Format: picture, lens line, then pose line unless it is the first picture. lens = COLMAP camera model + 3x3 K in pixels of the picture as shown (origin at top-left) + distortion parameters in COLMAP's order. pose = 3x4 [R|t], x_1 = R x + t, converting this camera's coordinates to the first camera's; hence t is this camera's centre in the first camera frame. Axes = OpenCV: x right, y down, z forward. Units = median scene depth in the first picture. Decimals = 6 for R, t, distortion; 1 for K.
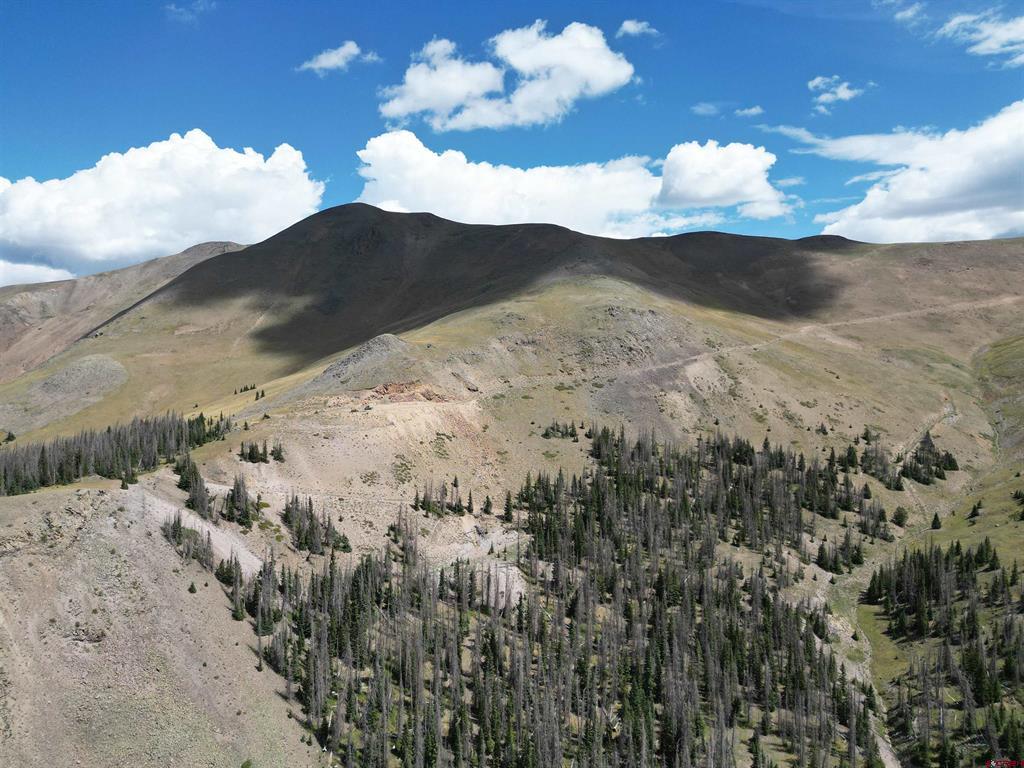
lens RADIAL K [[714.6, 0, 518.0], [0, 714.6, 361.1], [0, 0, 1]] dist [0.065538, -0.058618]
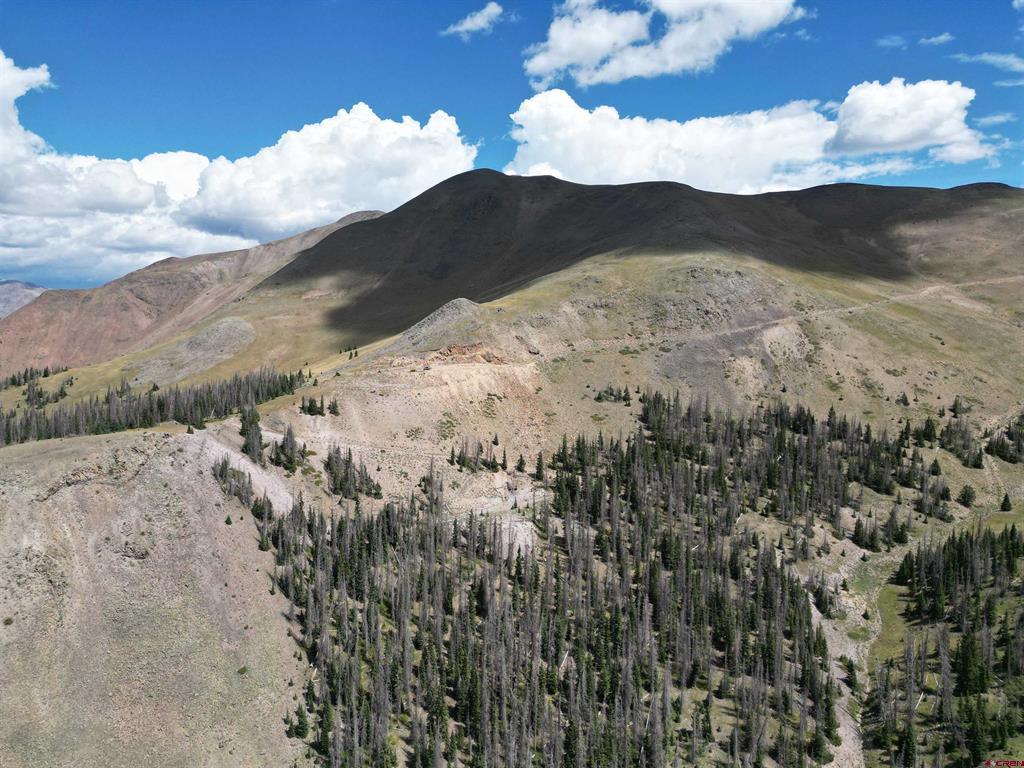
lens RADIAL K [[714.6, 0, 514.4], [0, 714.6, 377.7], [0, 0, 1]] dist [0.065538, -0.058618]
pose [[0.976795, 0.020058, -0.213236, 0.123719], [-0.004256, 0.997226, 0.074306, 0.000058], [0.214135, -0.071674, 0.974171, -0.001925]]
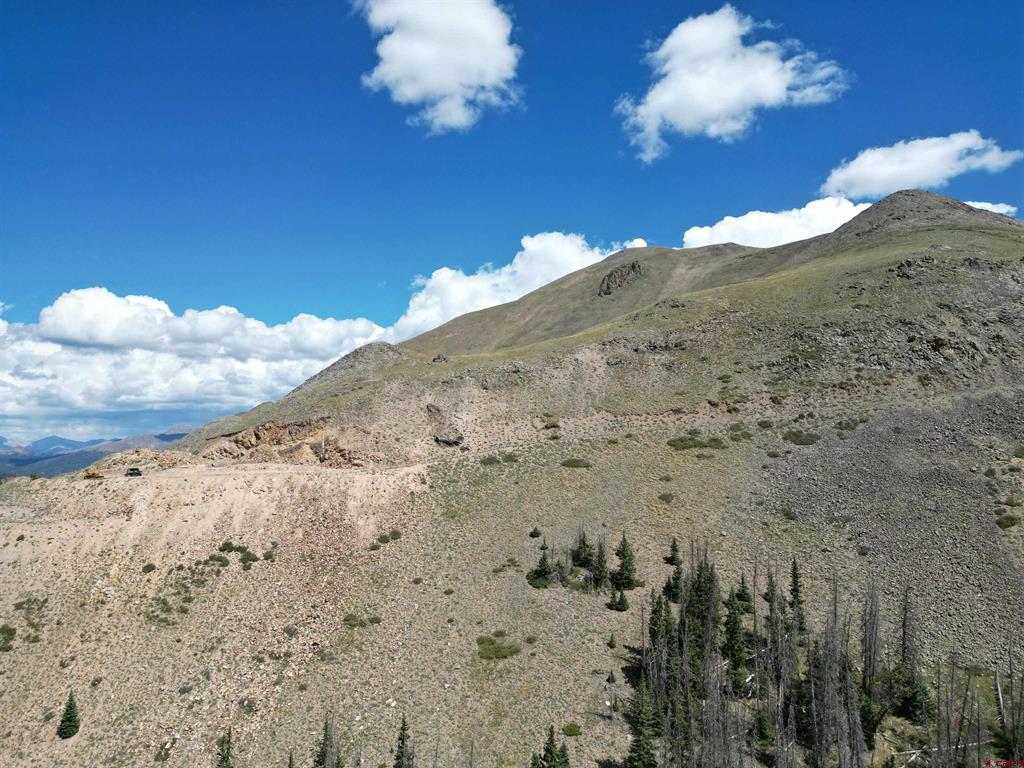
lens RADIAL K [[714.6, 0, 502.5], [0, 714.6, 380.7], [0, 0, 1]] dist [0.065538, -0.058618]
pose [[0.849500, -0.041117, -0.525983, 0.179570], [-0.011898, 0.995212, -0.097014, 0.043214], [0.527454, 0.088671, 0.844944, 0.640265]]
